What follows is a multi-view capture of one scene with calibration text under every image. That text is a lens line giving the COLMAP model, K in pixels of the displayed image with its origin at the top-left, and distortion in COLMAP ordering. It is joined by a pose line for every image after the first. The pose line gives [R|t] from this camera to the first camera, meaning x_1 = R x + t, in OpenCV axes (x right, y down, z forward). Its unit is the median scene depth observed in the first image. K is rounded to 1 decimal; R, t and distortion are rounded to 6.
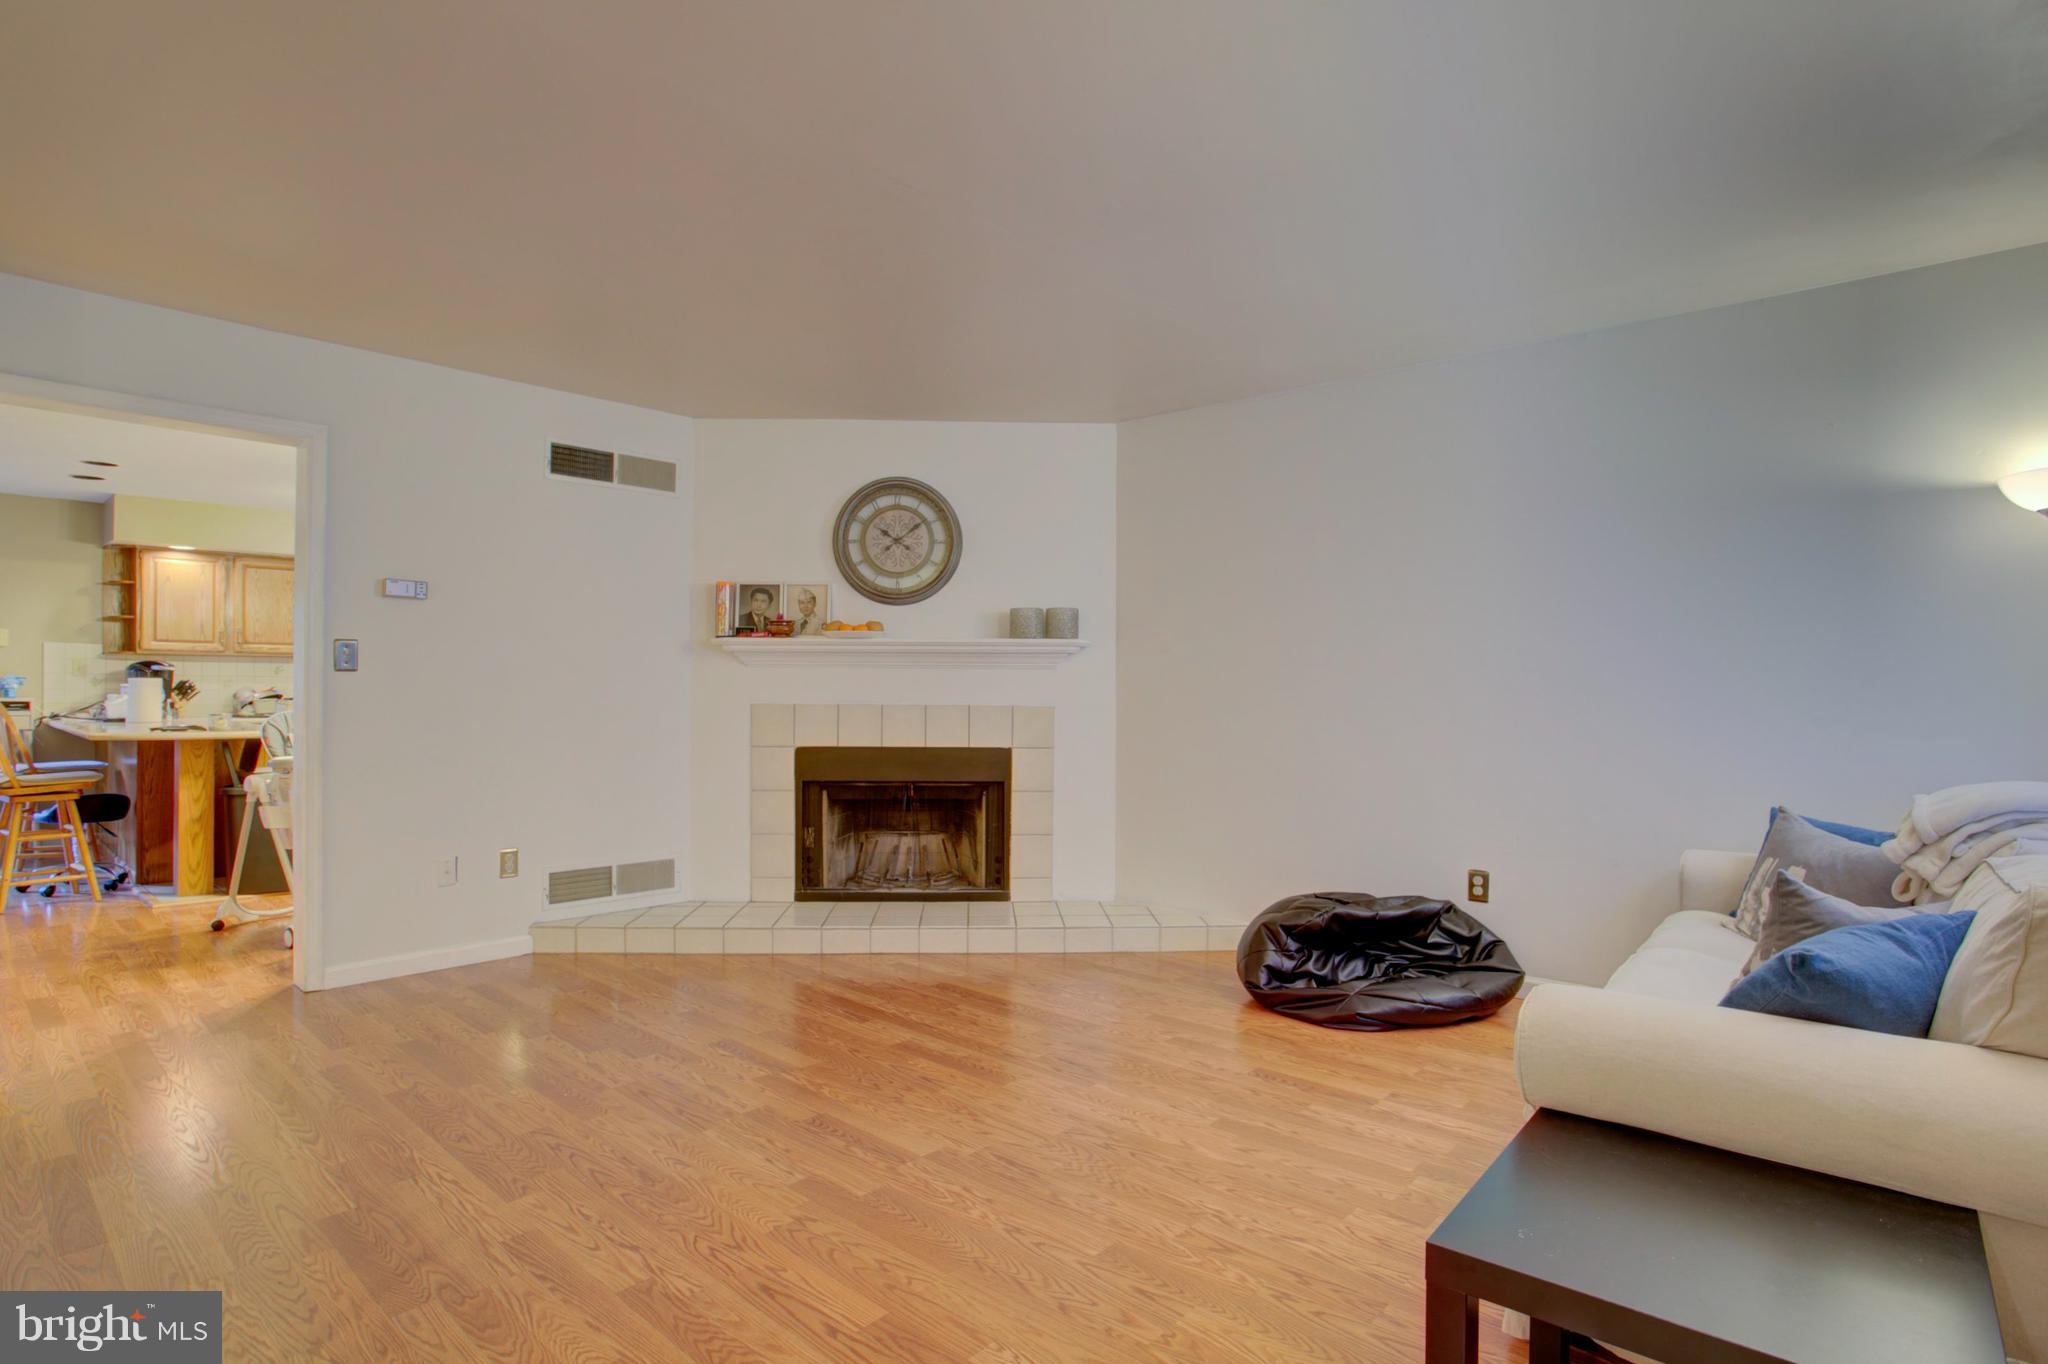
lens RADIAL K [[1020.6, 0, 1025.7], [0, 1020.6, 680.0], [0, 0, 1]] dist [-0.003132, -0.000609]
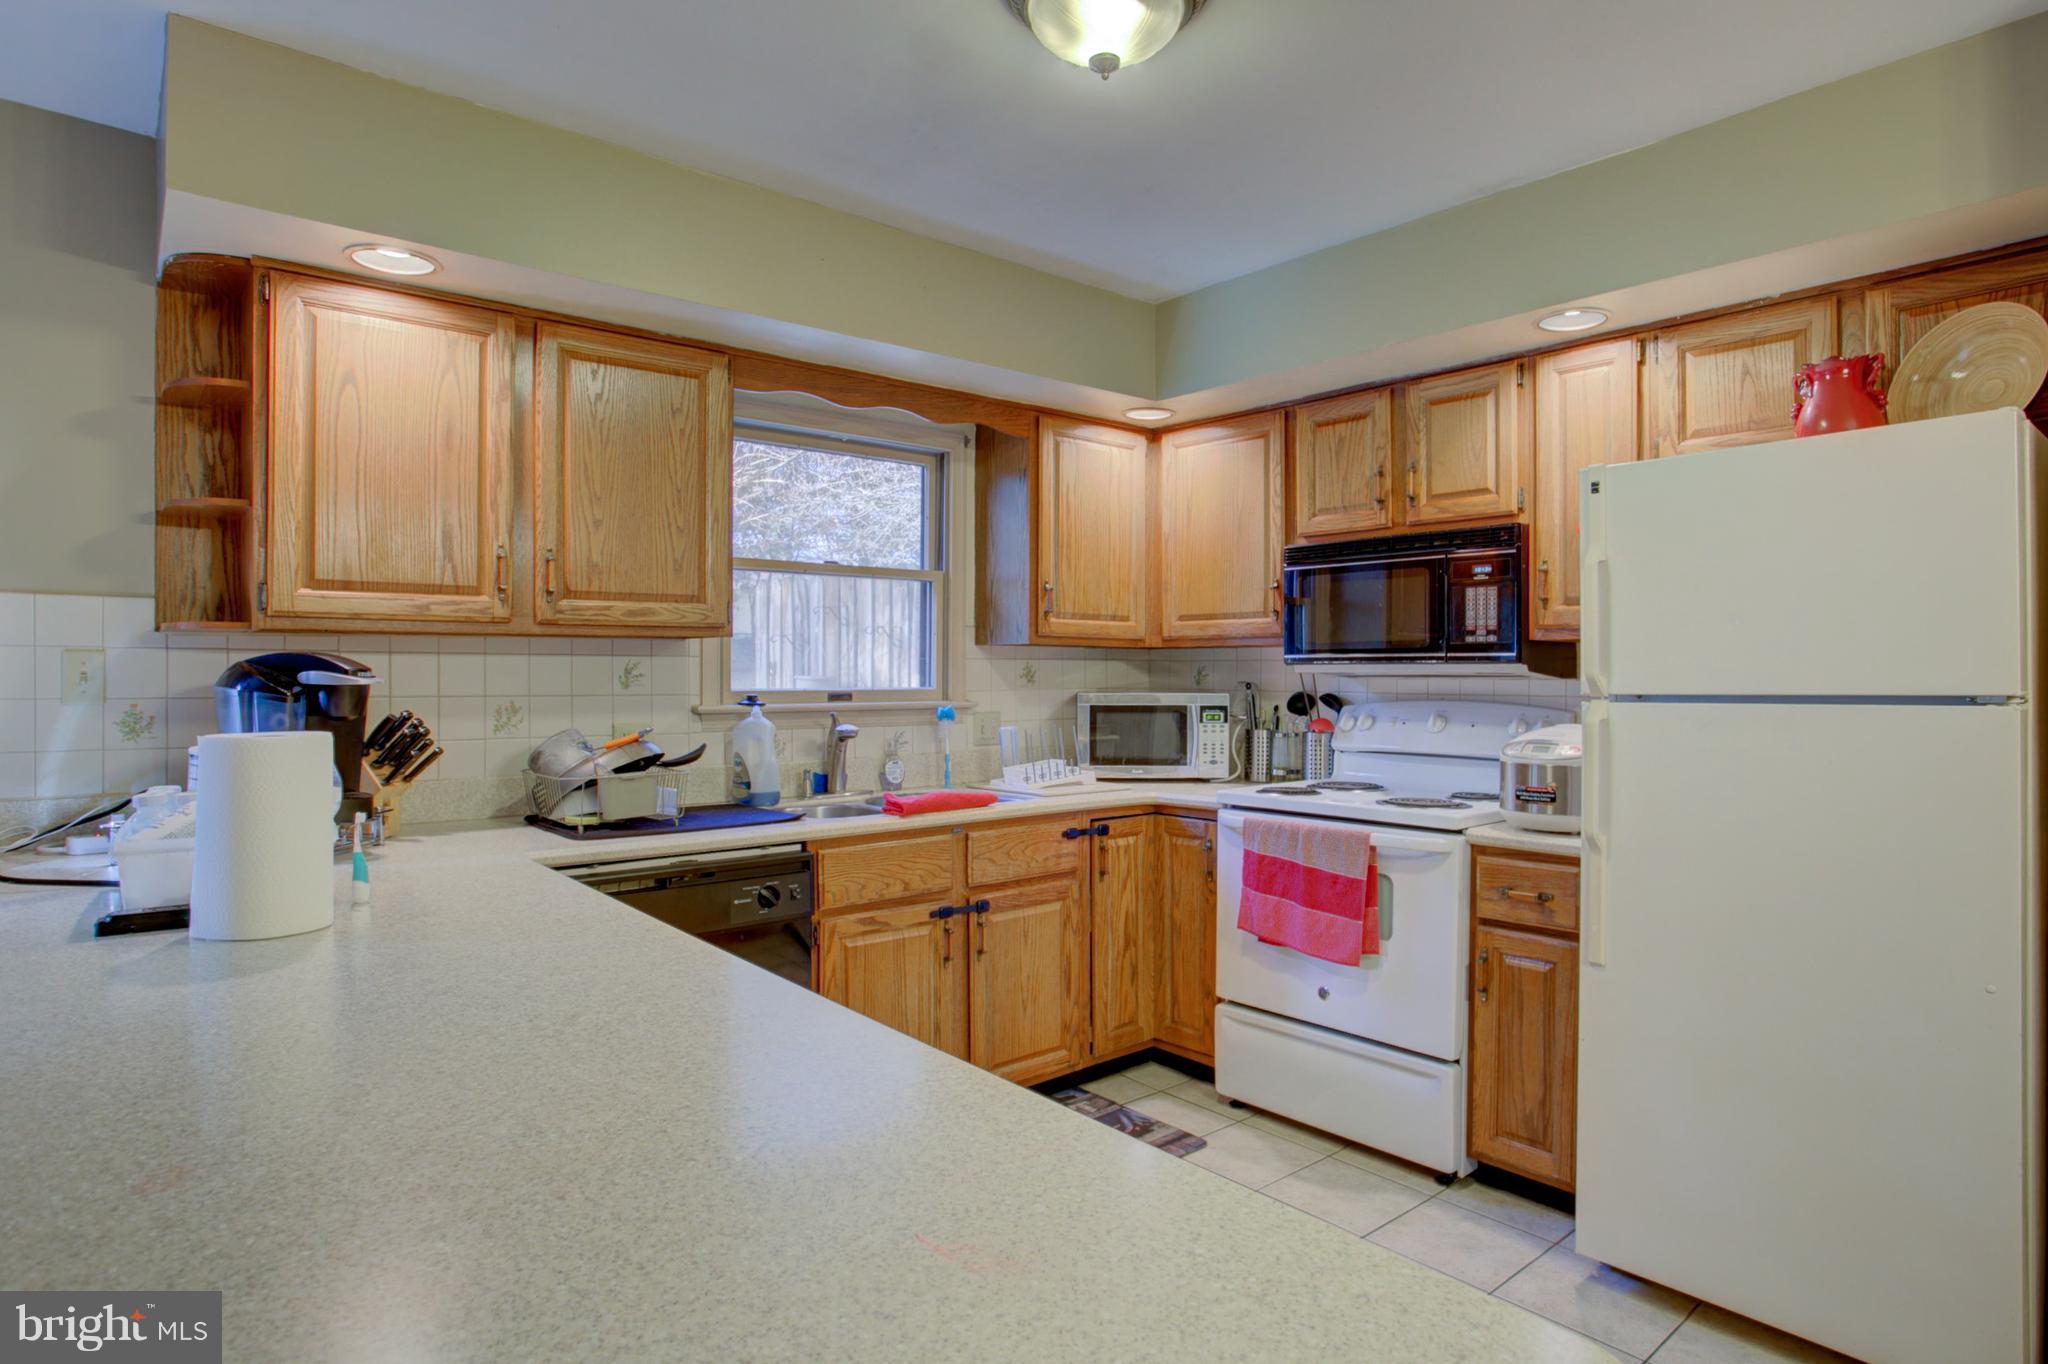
lens RADIAL K [[1144.2, 0, 1028.2], [0, 1144.2, 676.8], [0, 0, 1]] dist [-0.002106, 0.003577]
pose [[0.988952, 0.000204, -0.148237, -0.594267], [0.001666, 0.999921, 0.012492, -0.015354], [0.148228, -0.012601, 0.988873, 0.695632]]
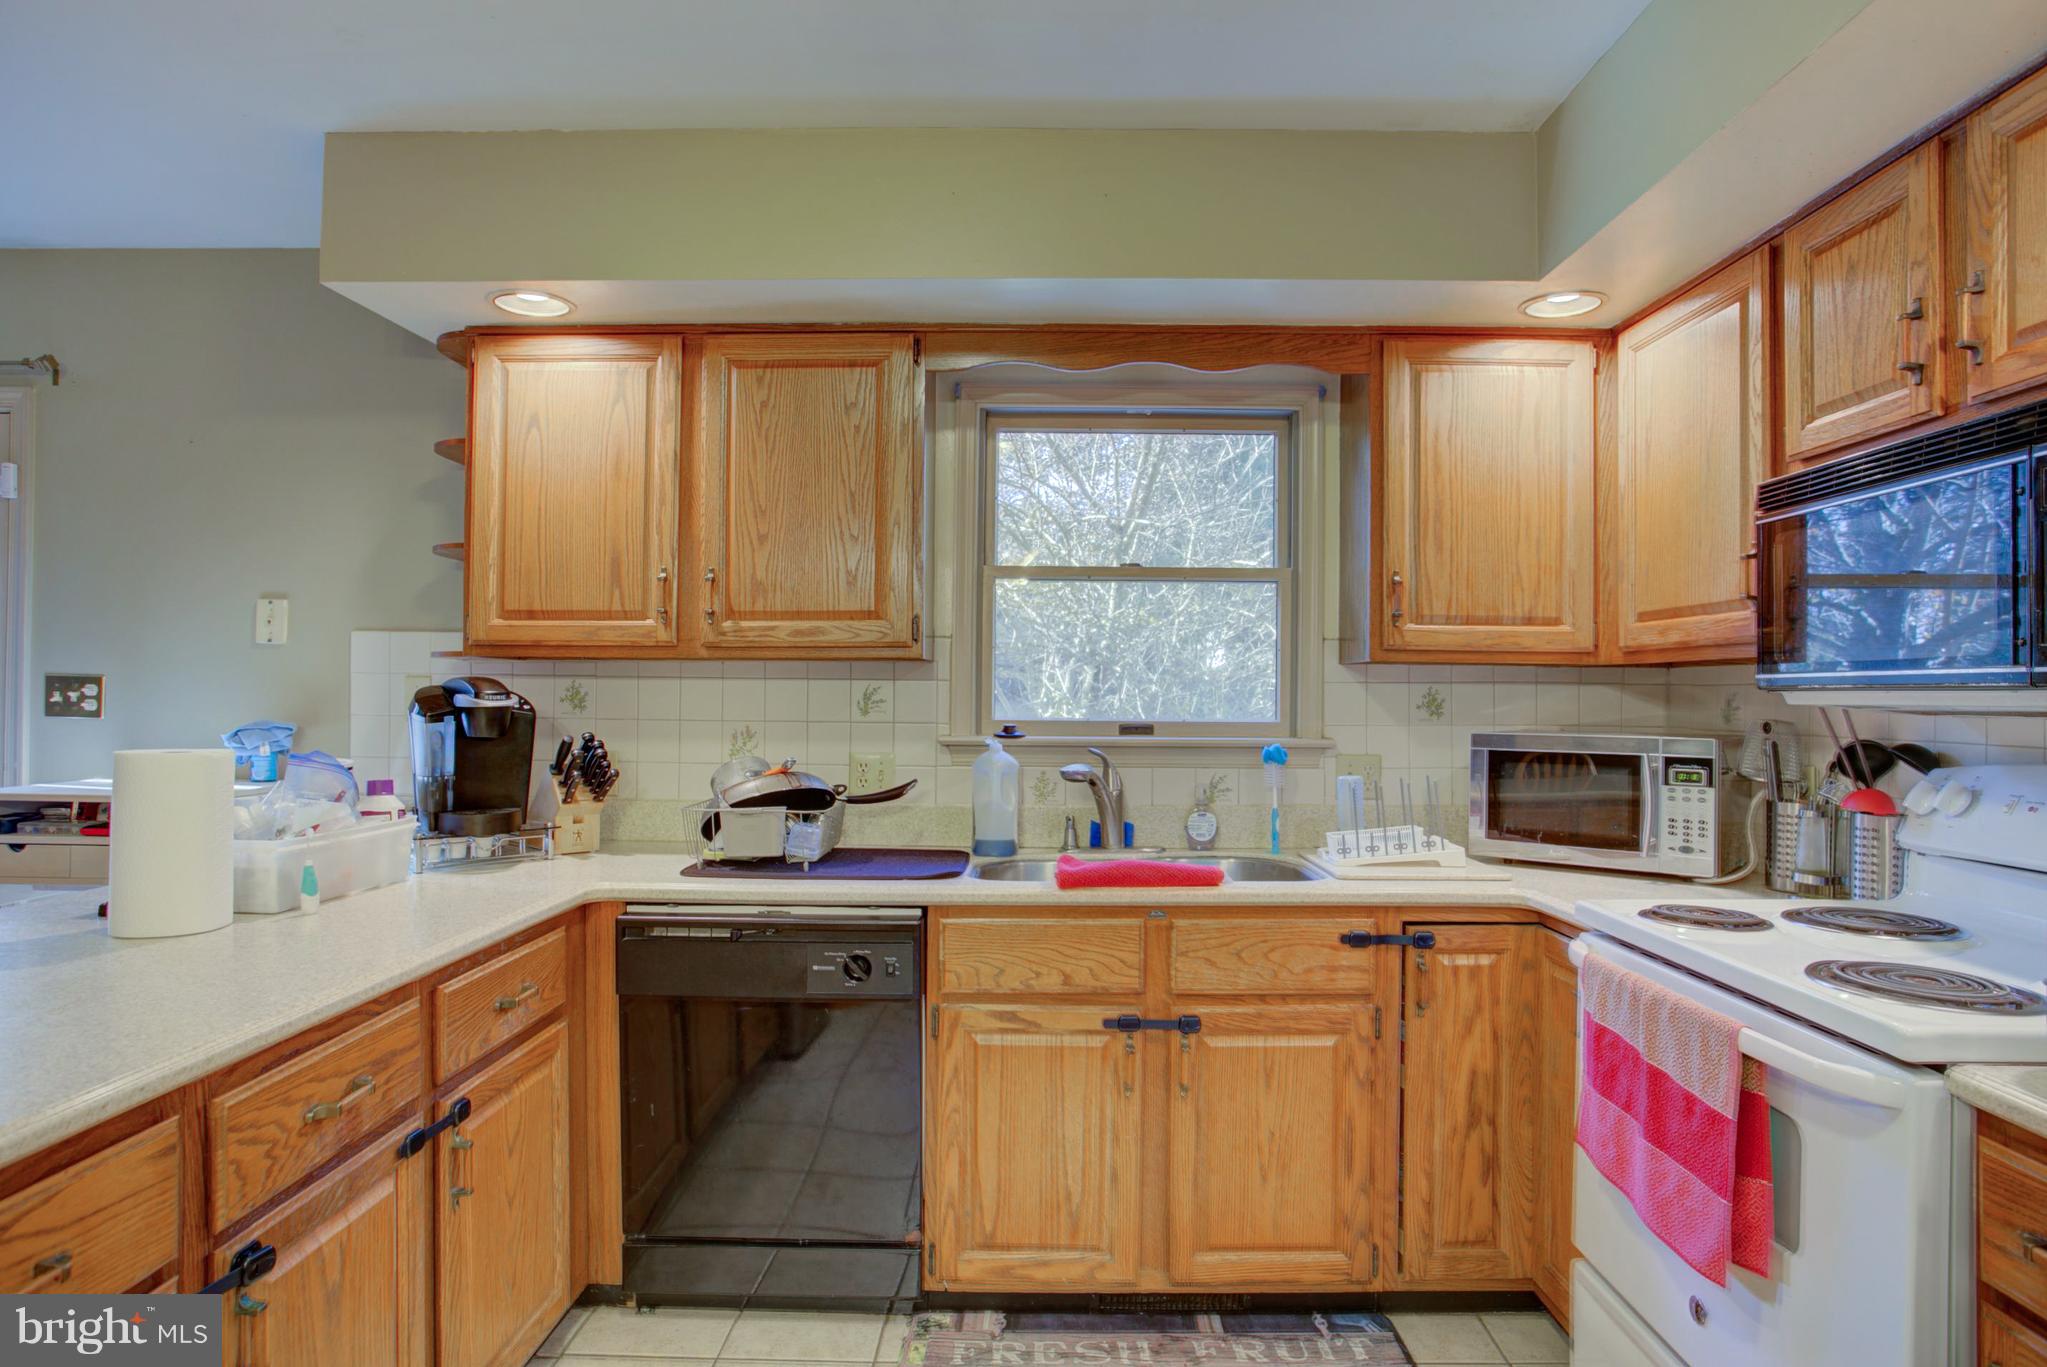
lens RADIAL K [[1130.3, 0, 1021.1], [0, 1130.3, 687.5], [0, 0, 1]] dist [-0.012641, 0.010705]
pose [[0.662080, -0.001677, -0.749432, -0.475590], [0.000696, 0.999998, -0.001622, -0.014748], [0.749433, 0.000552, 0.662080, 0.877583]]
